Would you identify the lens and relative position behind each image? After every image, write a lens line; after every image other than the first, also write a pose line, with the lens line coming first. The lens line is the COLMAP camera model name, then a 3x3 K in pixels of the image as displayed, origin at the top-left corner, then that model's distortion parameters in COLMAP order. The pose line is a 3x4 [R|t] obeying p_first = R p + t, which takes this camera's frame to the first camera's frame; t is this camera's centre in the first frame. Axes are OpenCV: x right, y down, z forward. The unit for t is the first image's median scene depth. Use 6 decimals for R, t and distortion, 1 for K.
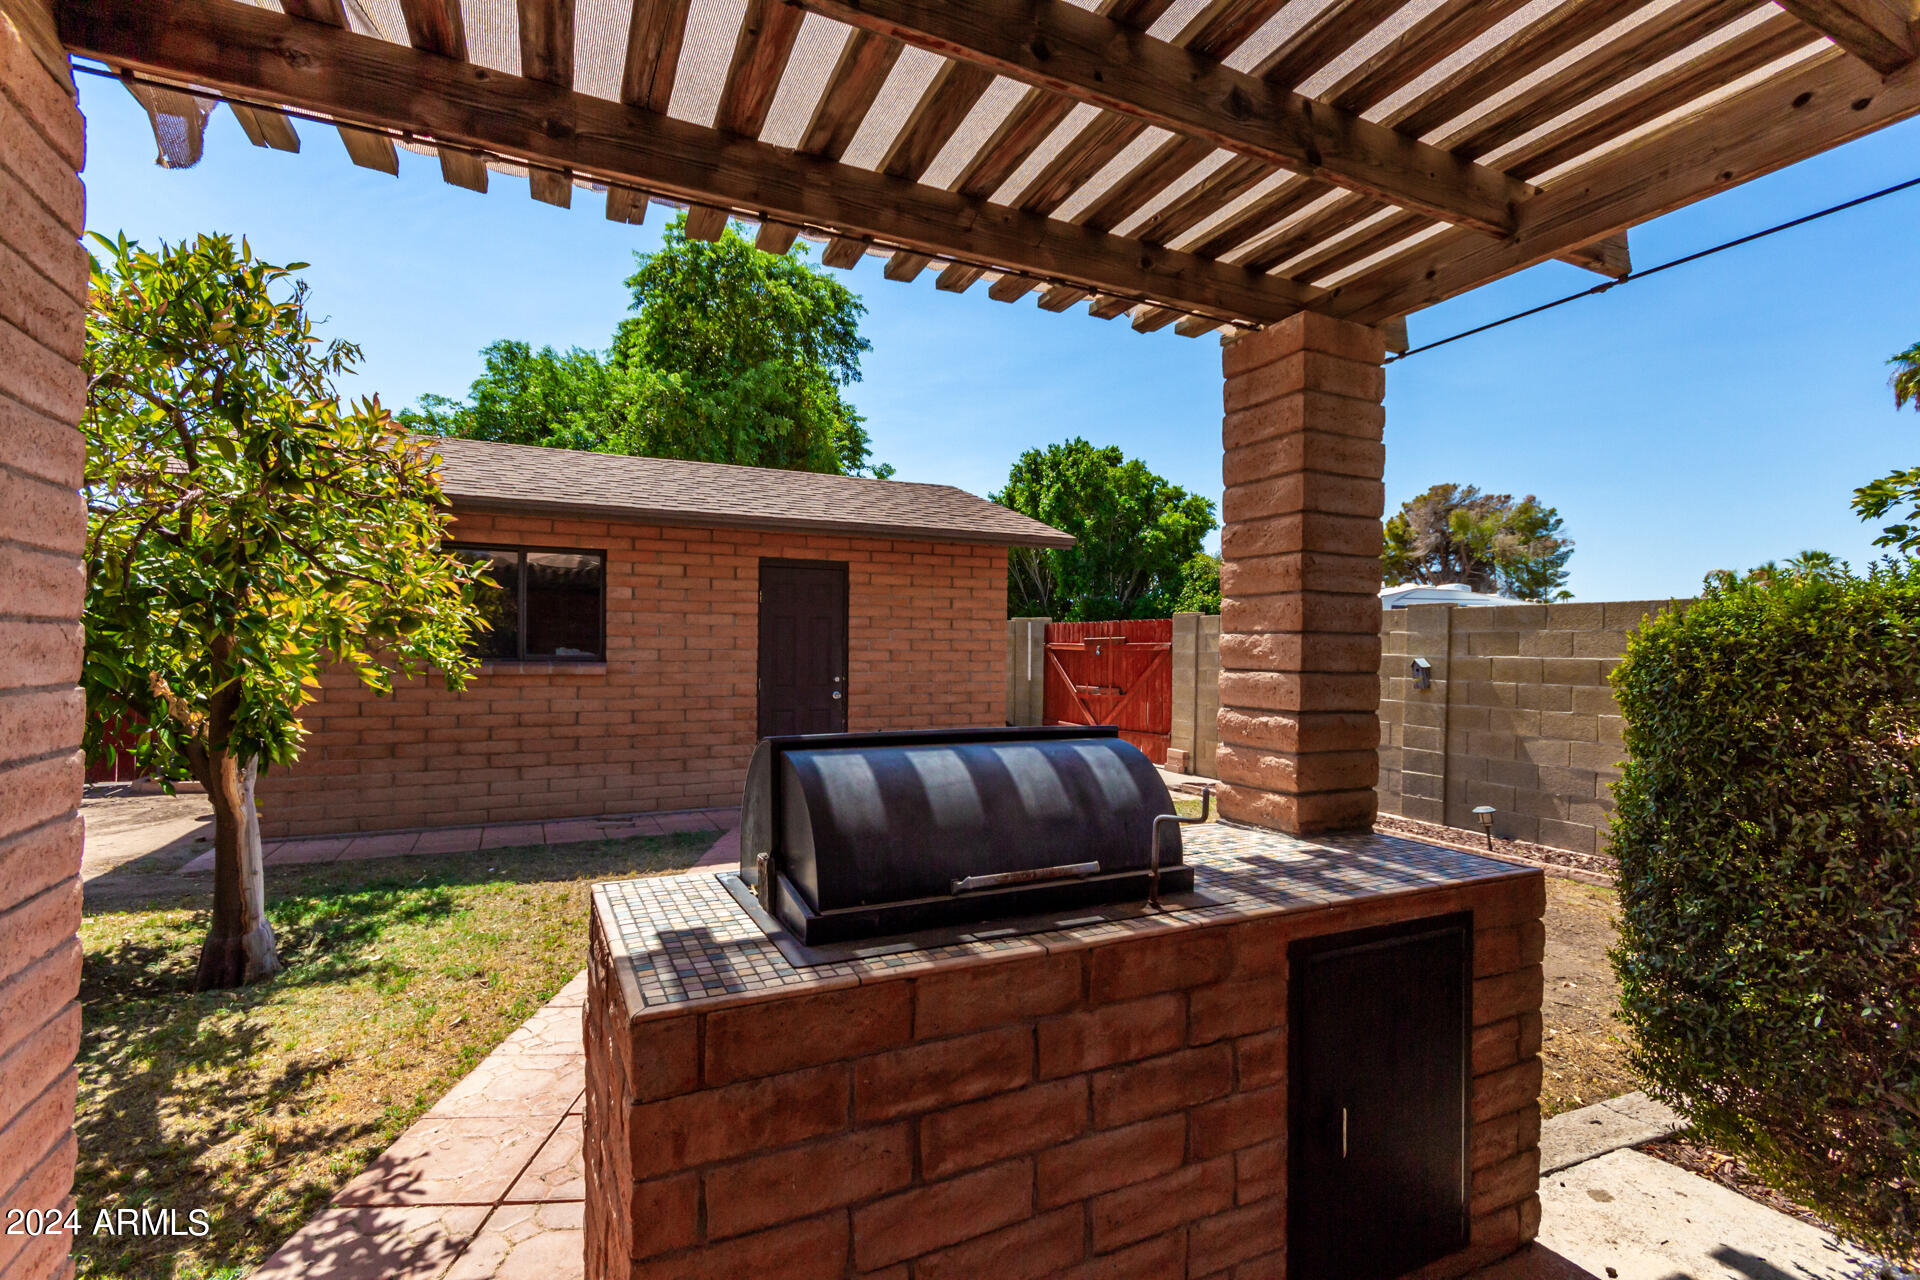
lens RADIAL K [[869.3, 0, 960.0], [0, 869.3, 640.0], [0, 0, 1]] dist [0.002499, 0.000687]
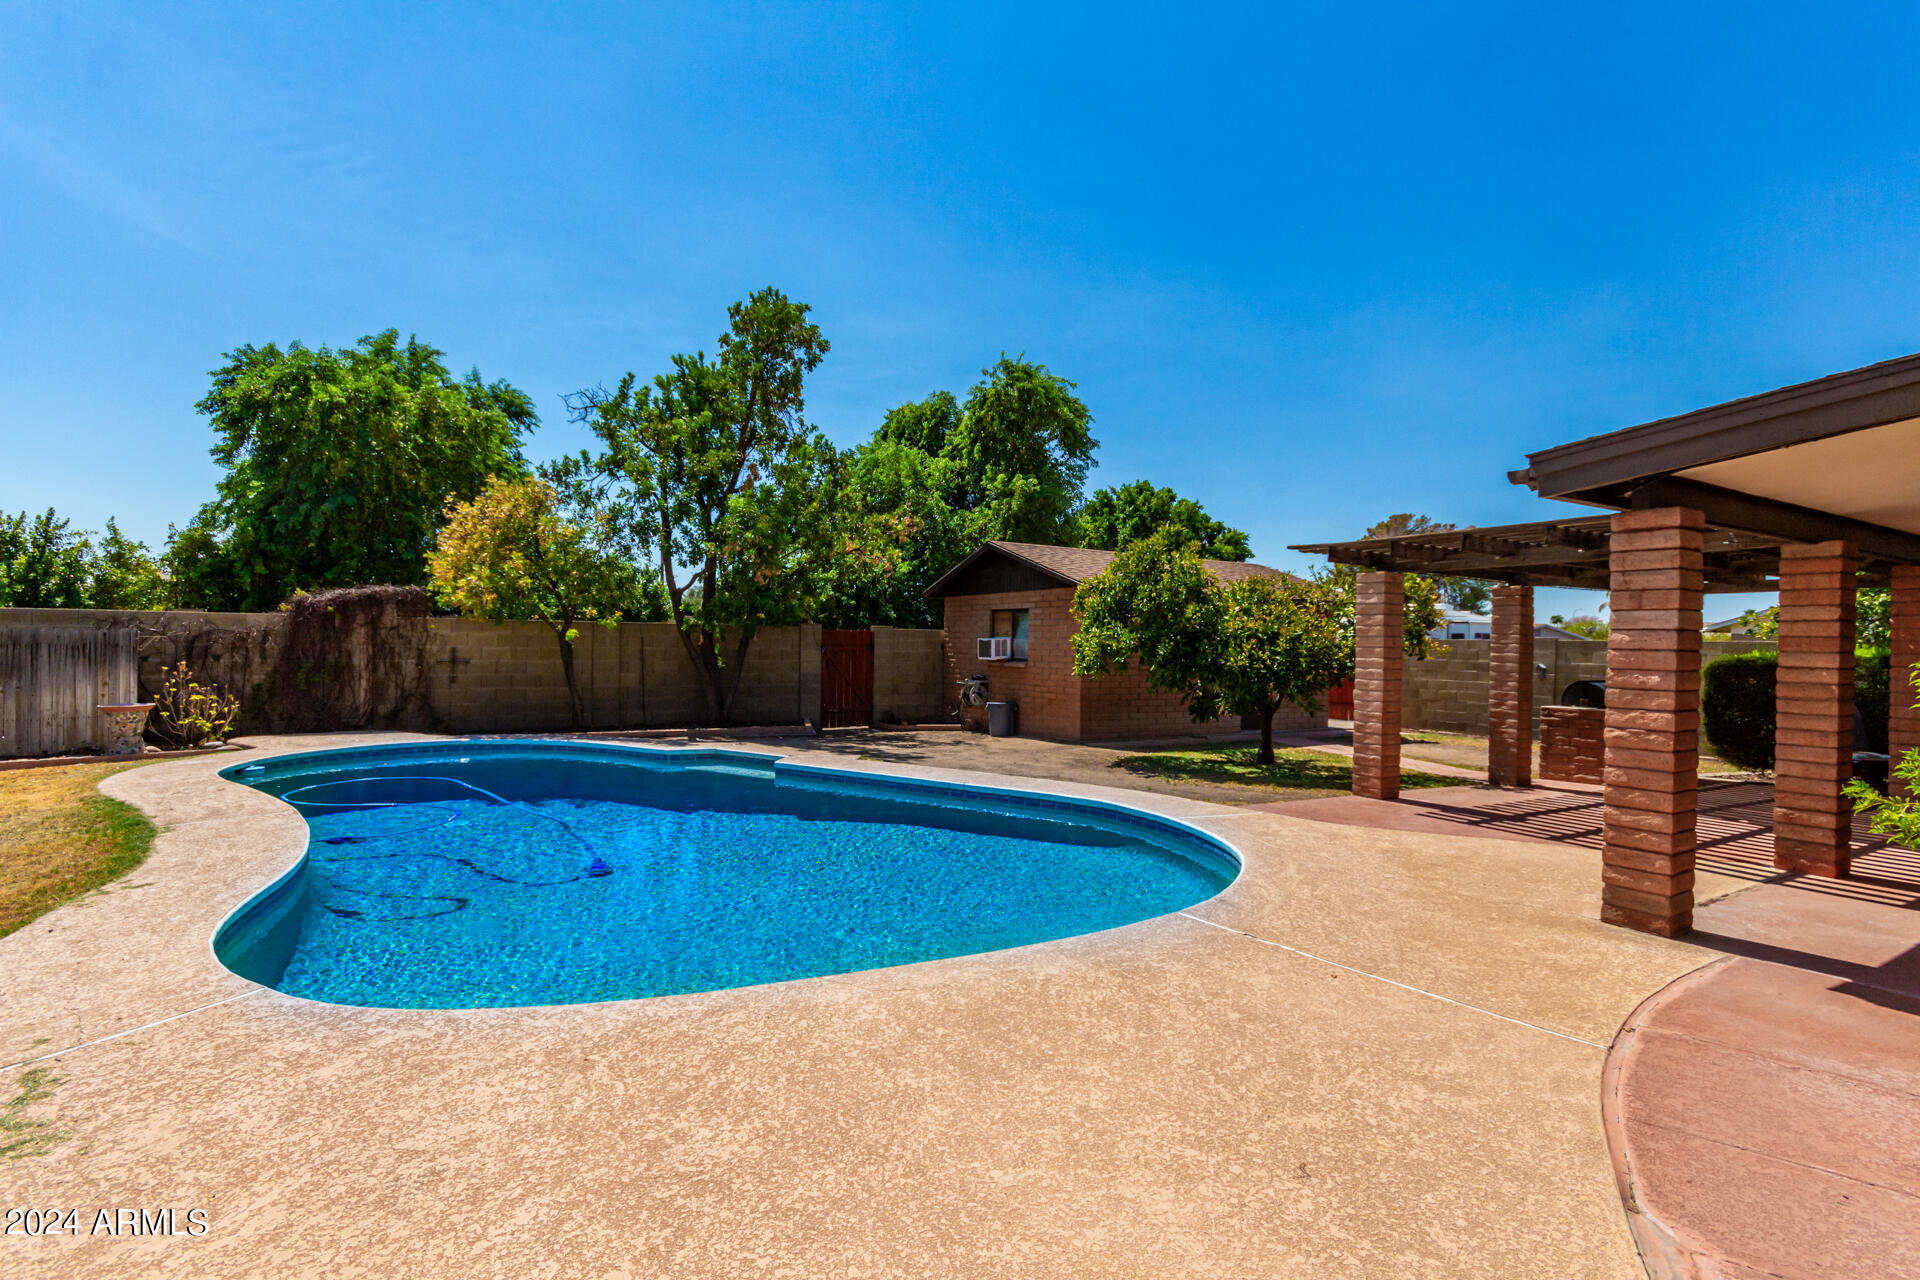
lens RADIAL K [[910.6, 0, 896.9], [0, 910.6, 638.7], [0, 0, 1]] dist [0.001825, 0.000181]
pose [[0.996976, 0.007557, 0.077347, -0.809627], [-0.008087, 0.999946, 0.006536, -0.025499], [-0.077293, -0.007141, 0.996983, -0.711991]]
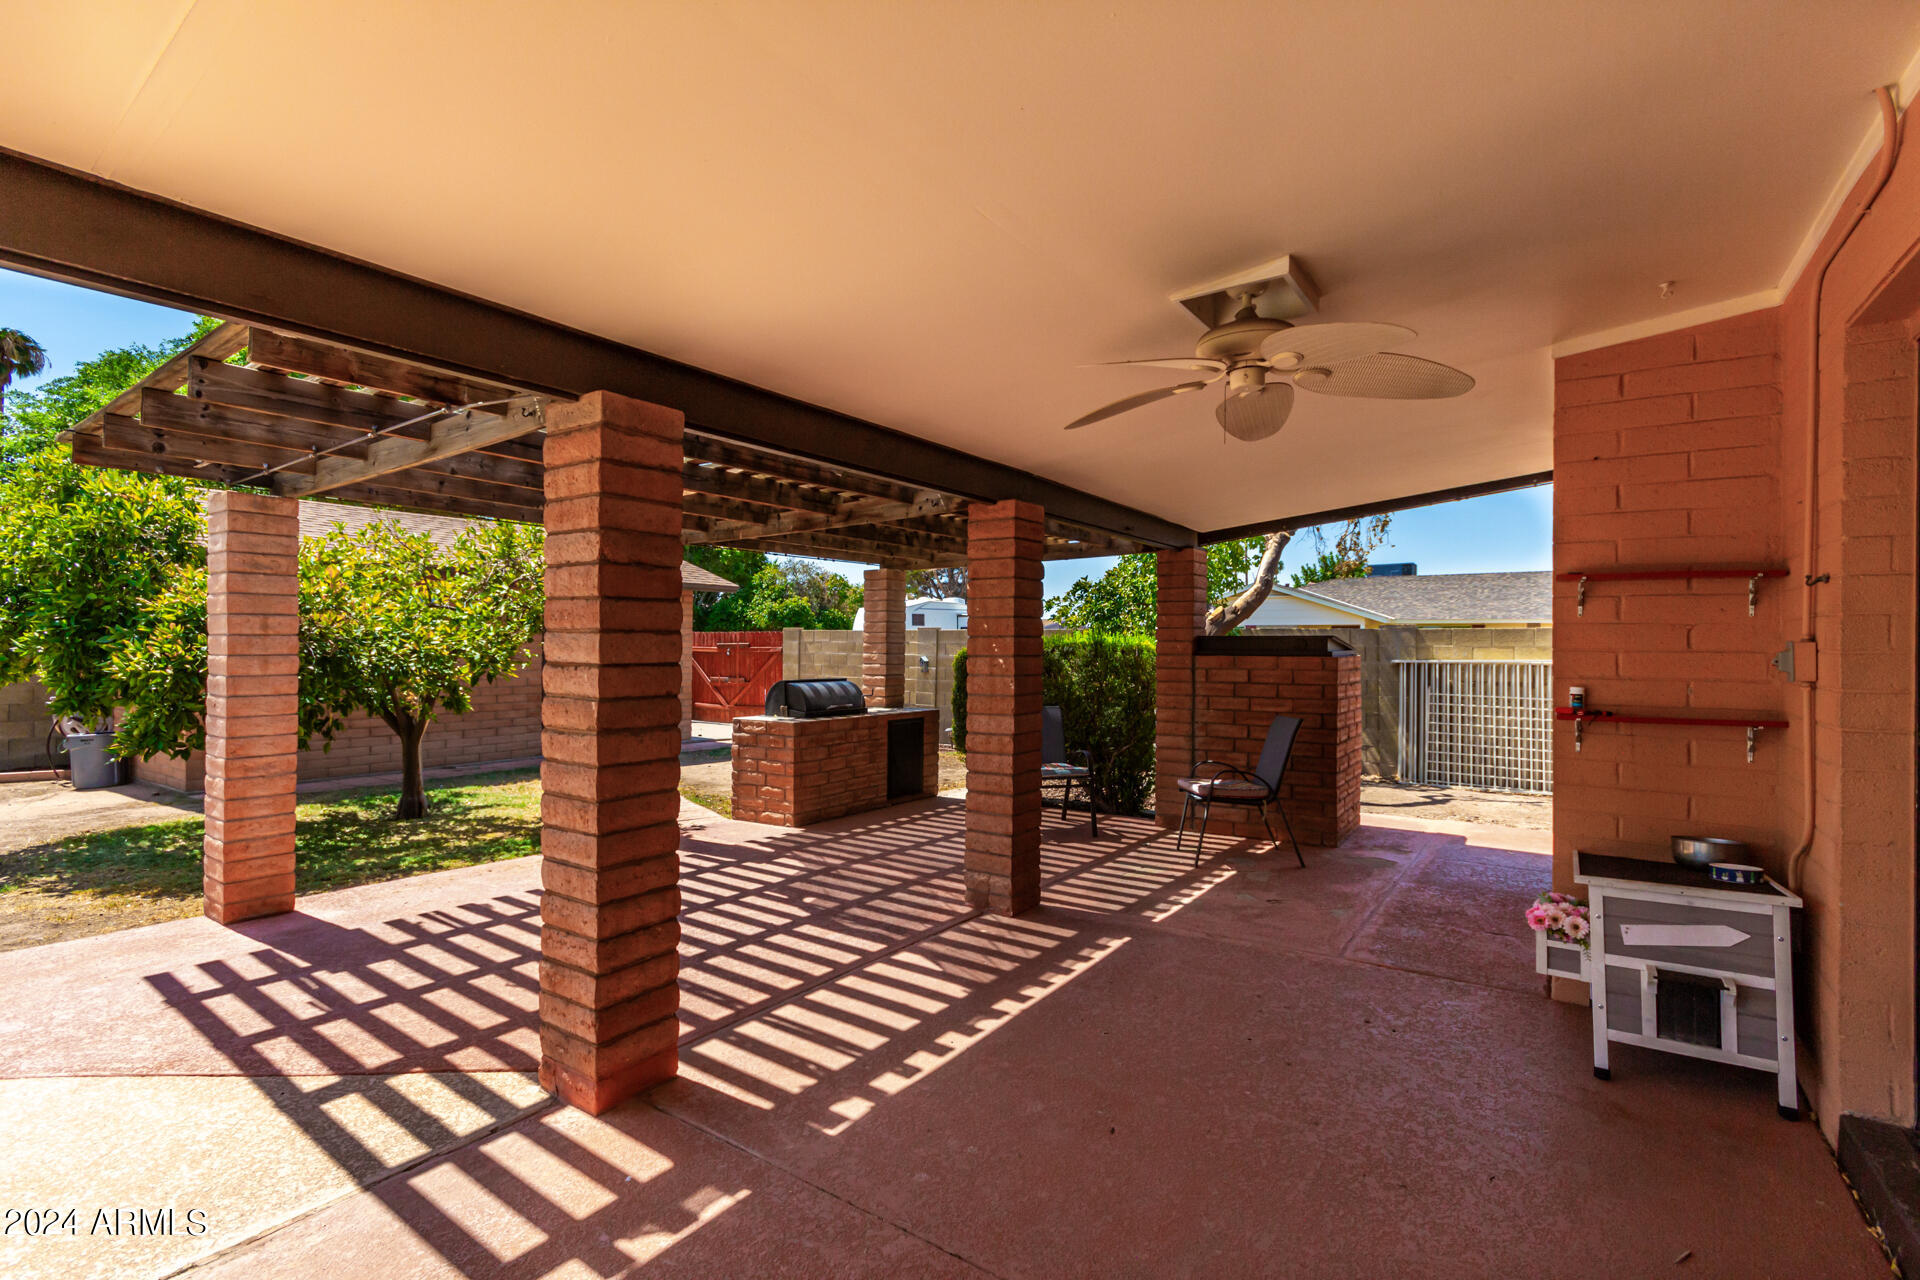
lens RADIAL K [[840.9, 0, 960.0], [0, 840.9, 640.0], [0, 0, 1]] dist [0.000561, 0.000119]
pose [[0.869778, -0.001344, 0.493442, -0.223819], [-0.001123, 0.999988, 0.004703, -0.017035], [-0.493442, -0.004645, 0.869766, -0.461999]]
